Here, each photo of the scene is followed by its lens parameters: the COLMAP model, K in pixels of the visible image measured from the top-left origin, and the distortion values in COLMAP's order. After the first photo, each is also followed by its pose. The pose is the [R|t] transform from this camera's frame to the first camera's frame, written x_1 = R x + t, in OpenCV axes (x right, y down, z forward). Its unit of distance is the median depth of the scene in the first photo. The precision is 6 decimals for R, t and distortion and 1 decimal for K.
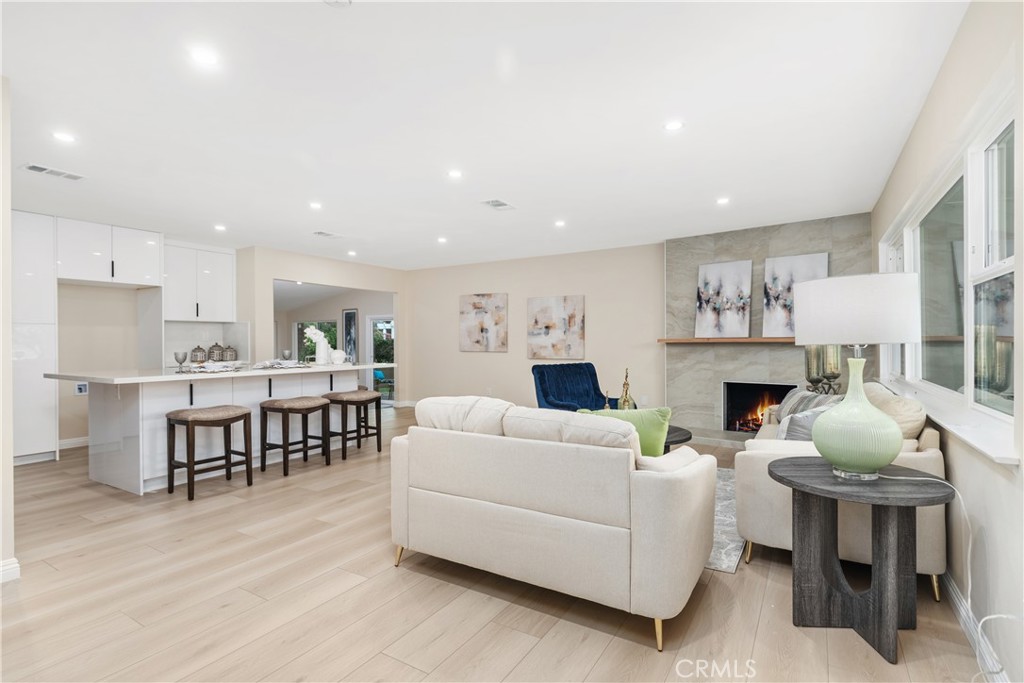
lens RADIAL K [[491.1, 0, 509.3], [0, 491.1, 344.6], [0, 0, 1]] dist [-0.002564, 0.000975]
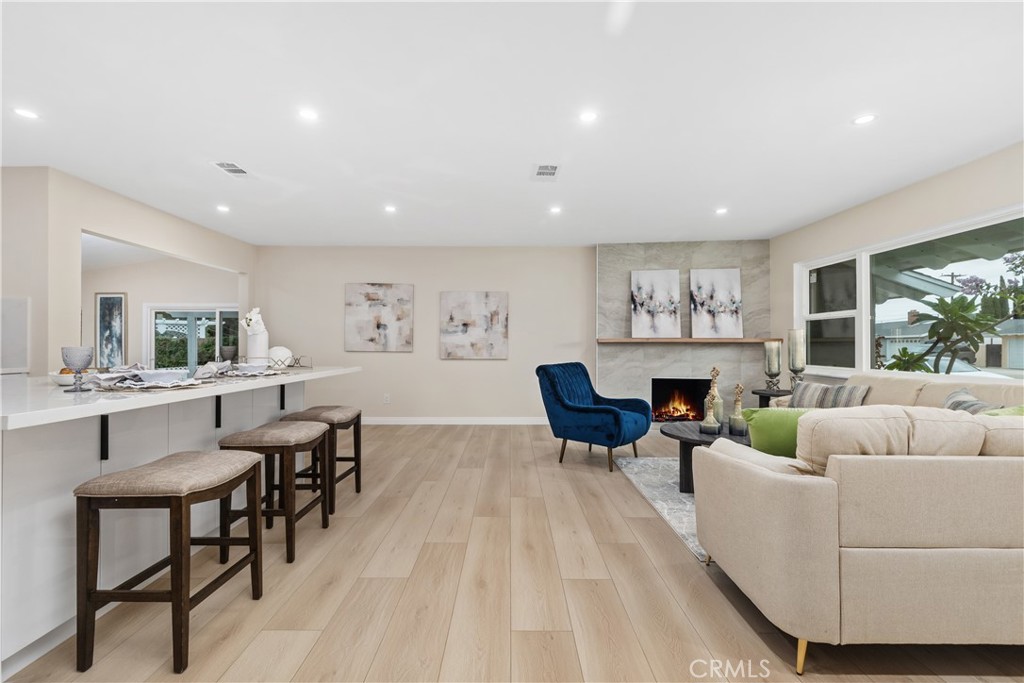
lens RADIAL K [[459.6, 0, 504.8], [0, 459.6, 342.5], [0, 0, 1]] dist [0.003297, -0.000475]
pose [[0.855133, 0.009748, 0.518317, -0.373388], [-0.004548, 0.999926, -0.011303, 0.008804], [-0.518388, 0.007308, 0.855114, 0.286310]]
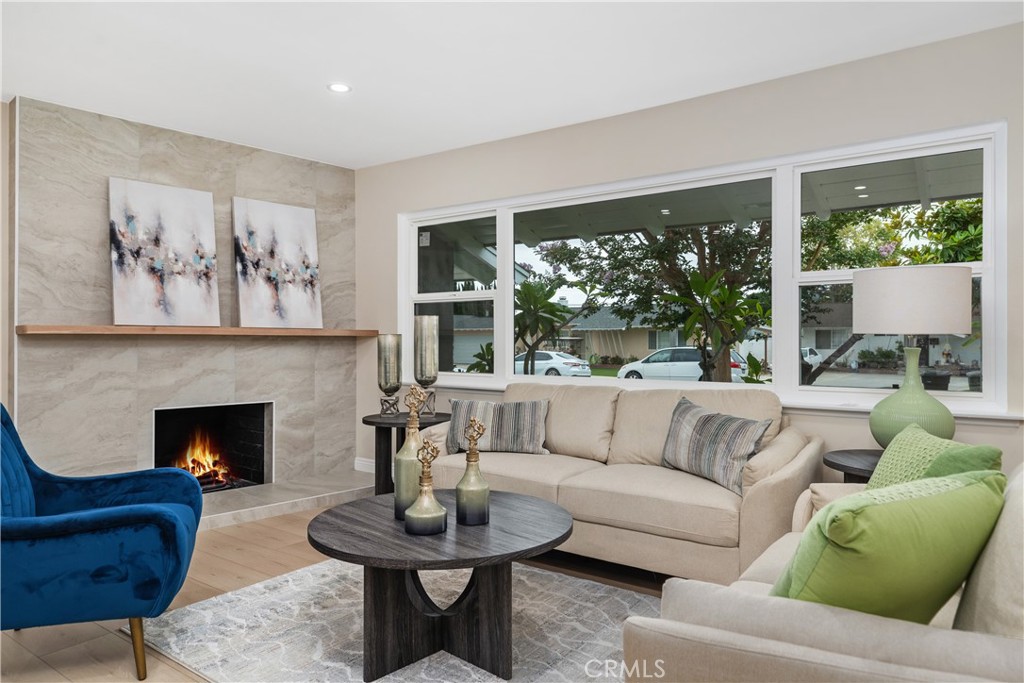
lens RADIAL K [[656.4, 0, 504.6], [0, 656.4, 341.9], [0, 0, 1]] dist [0.007433, 0.004281]
pose [[0.095530, 0.006002, 0.995408, -0.230016], [0.002171, 0.999978, -0.006238, 0.008281], [-0.995424, 0.002757, 0.095515, 0.550176]]
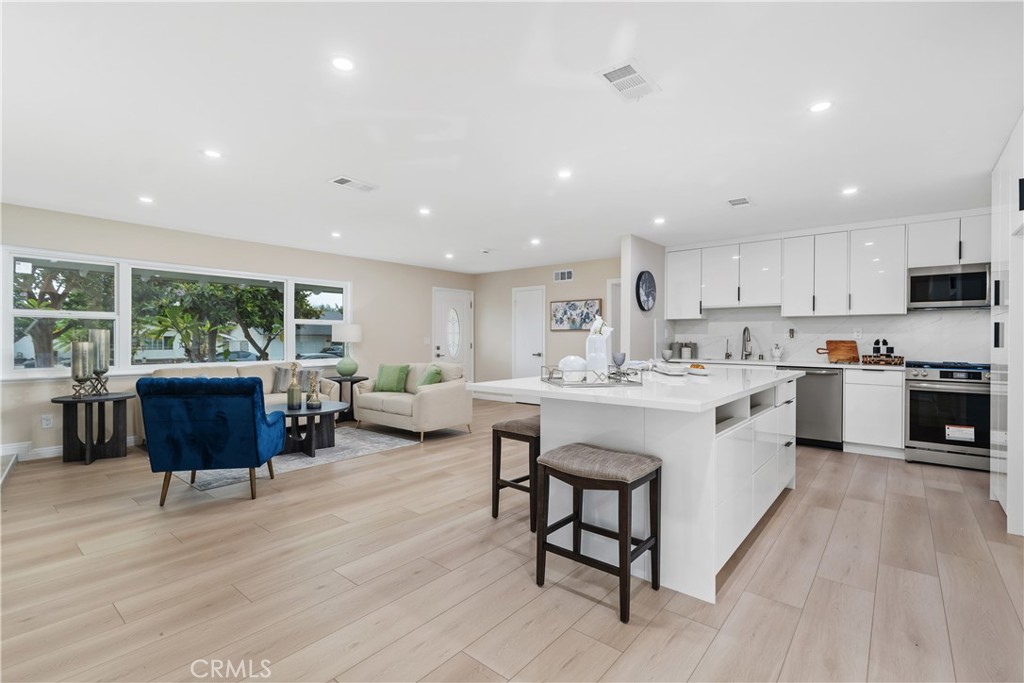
lens RADIAL K [[459.6, 0, 508.6], [0, 459.6, 339.8], [0, 0, 1]] dist [0.003297, -0.000475]
pose [[-0.990205, -0.002158, 0.139605, -0.317646], [-0.002661, 0.999991, -0.003416, -0.008108], [-0.139596, -0.003754, -0.990201, 1.381087]]
